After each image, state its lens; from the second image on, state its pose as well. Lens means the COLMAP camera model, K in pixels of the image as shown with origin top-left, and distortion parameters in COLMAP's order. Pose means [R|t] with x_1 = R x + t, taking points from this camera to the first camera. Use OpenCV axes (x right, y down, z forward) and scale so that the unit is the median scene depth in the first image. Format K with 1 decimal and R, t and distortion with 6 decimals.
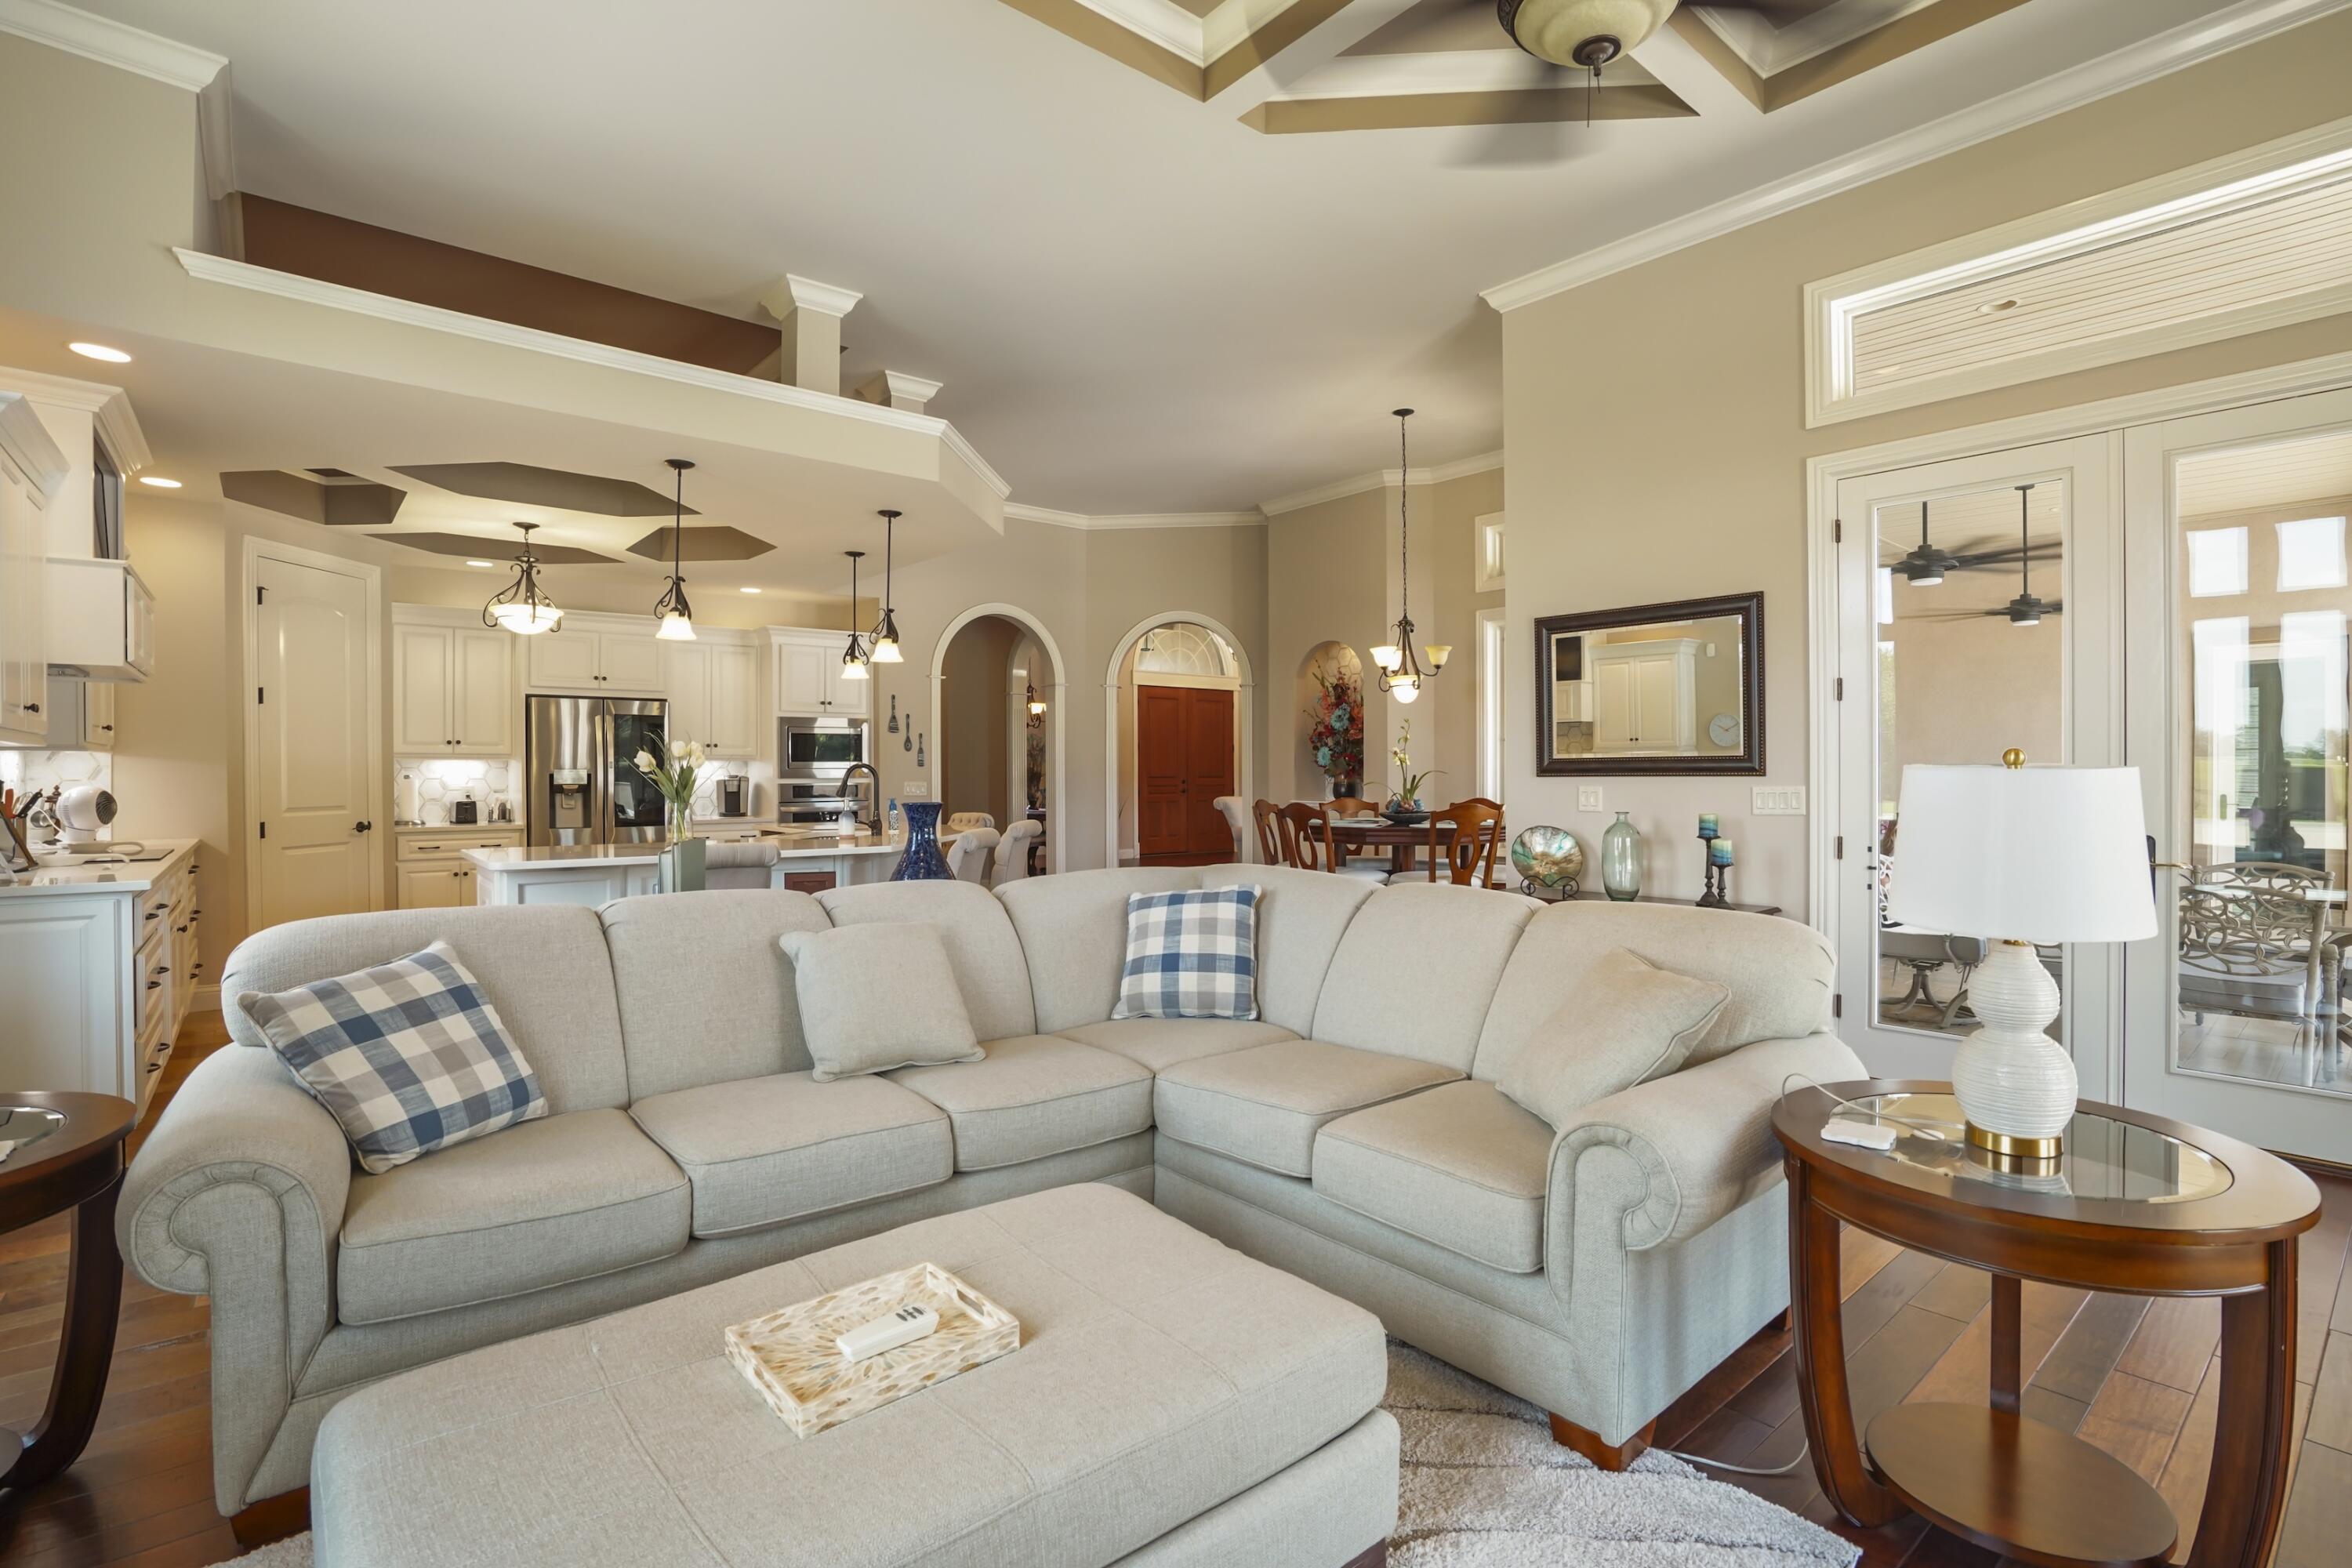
lens RADIAL K [[1105.0, 0, 1160.4], [0, 1105.0, 778.4], [0, 0, 1]] dist [-0.045420, 0.013393]
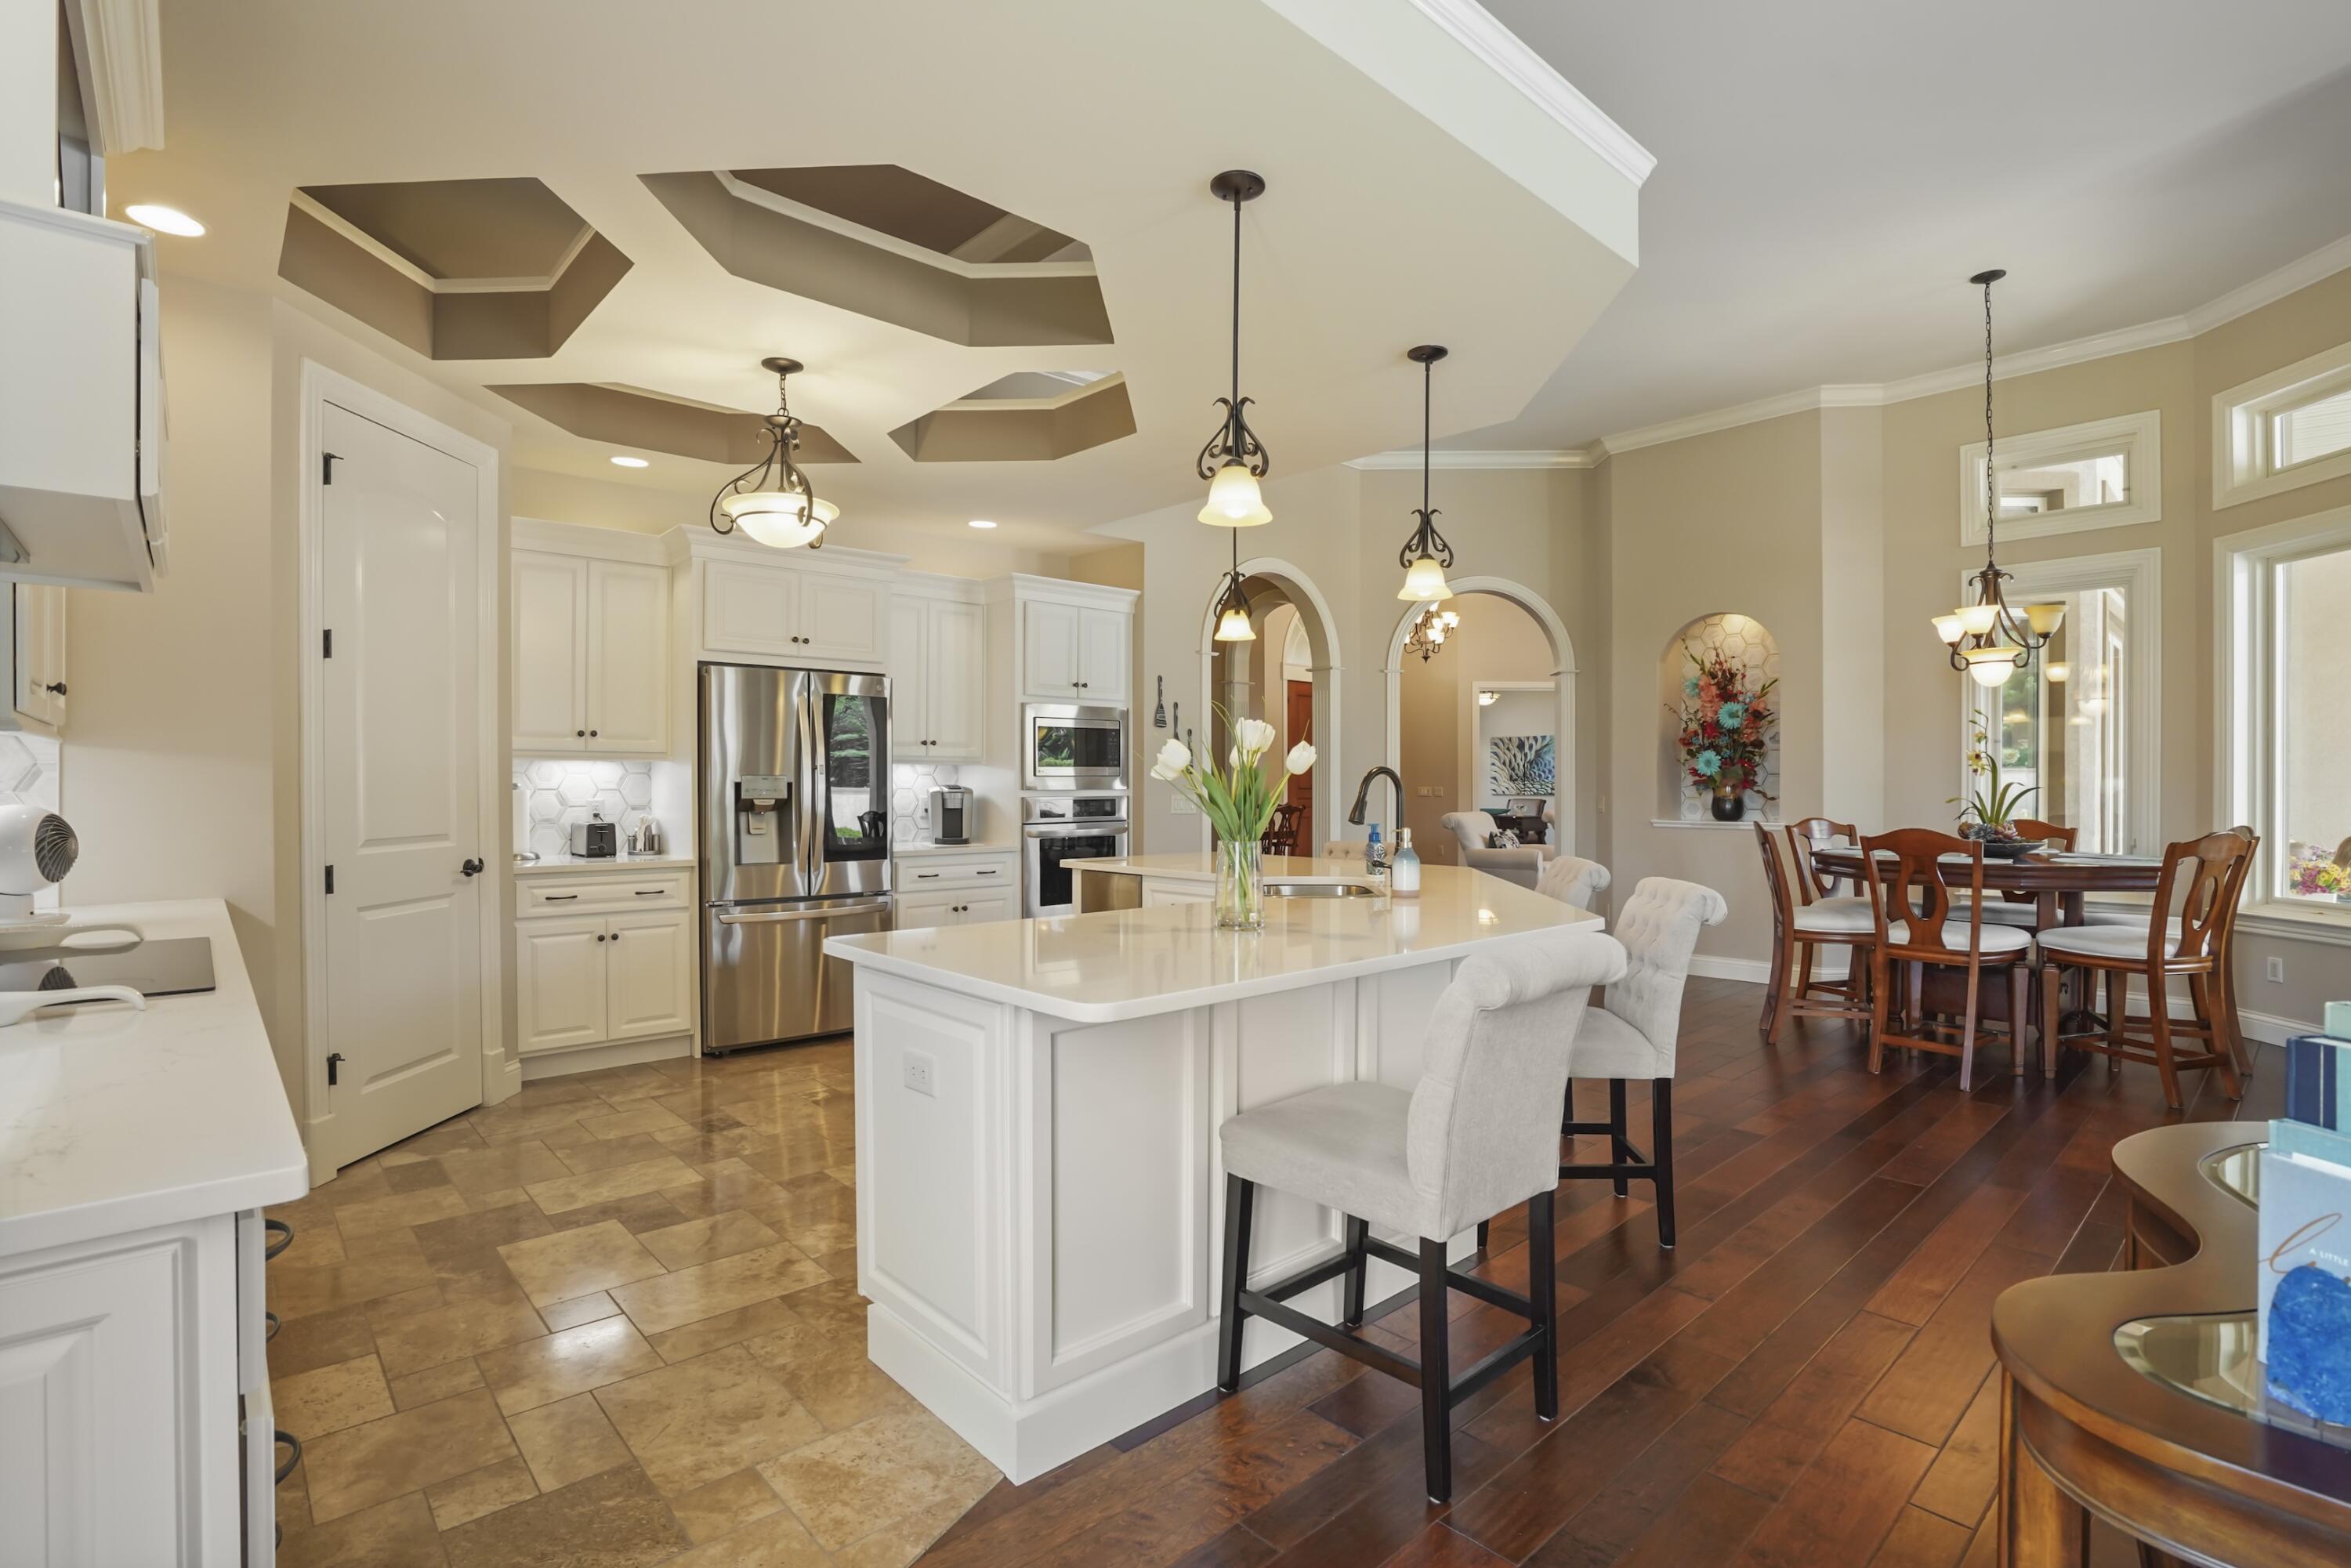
lens RADIAL K [[1104.5, 0, 1159.5], [0, 1104.5, 786.2], [0, 0, 1]] dist [-0.045420, 0.013393]
pose [[0.998827, 0.003854, 0.048261, -0.334203], [-0.003764, 0.999991, -0.001953, -0.001491], [-0.048268, 0.001770, 0.998833, 0.323055]]
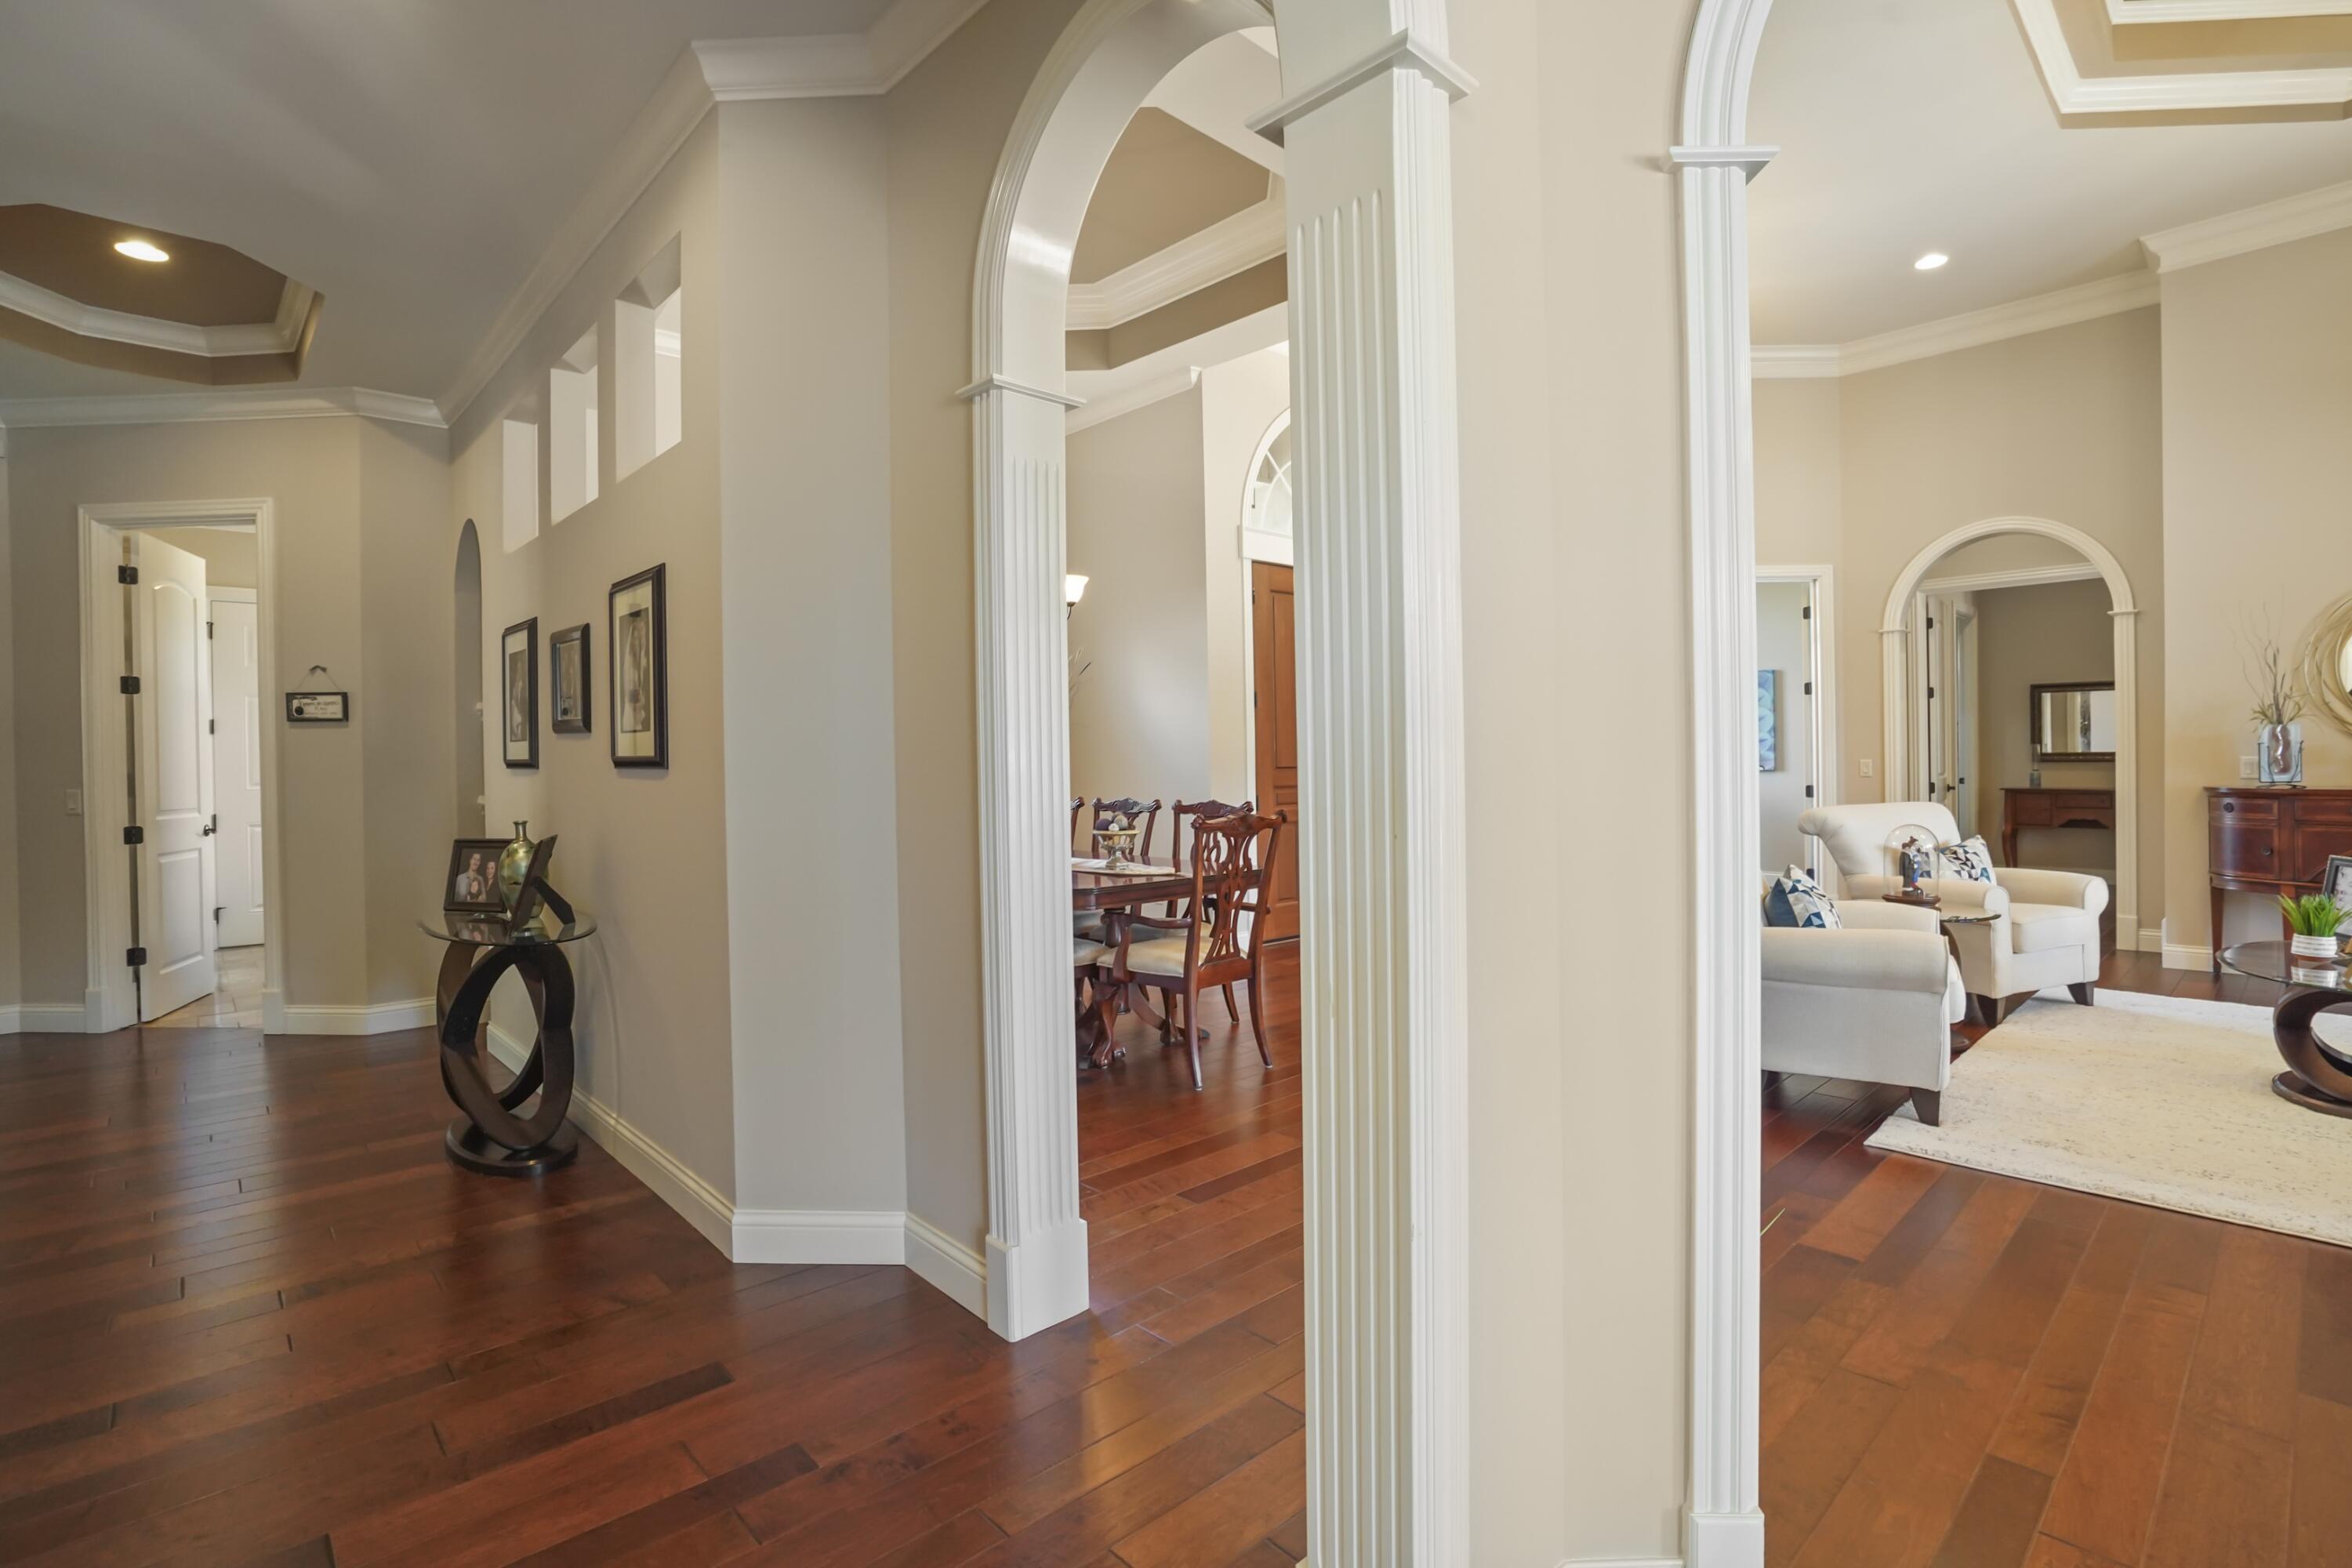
lens RADIAL K [[1105.0, 0, 1154.6], [0, 1105.0, 769.7], [0, 0, 1]] dist [-0.045420, 0.013393]
pose [[0.998304, -0.011938, 0.056984, -0.177446], [0.011741, 0.999924, 0.003779, -0.005505], [-0.057025, -0.003104, 0.998368, 1.173037]]
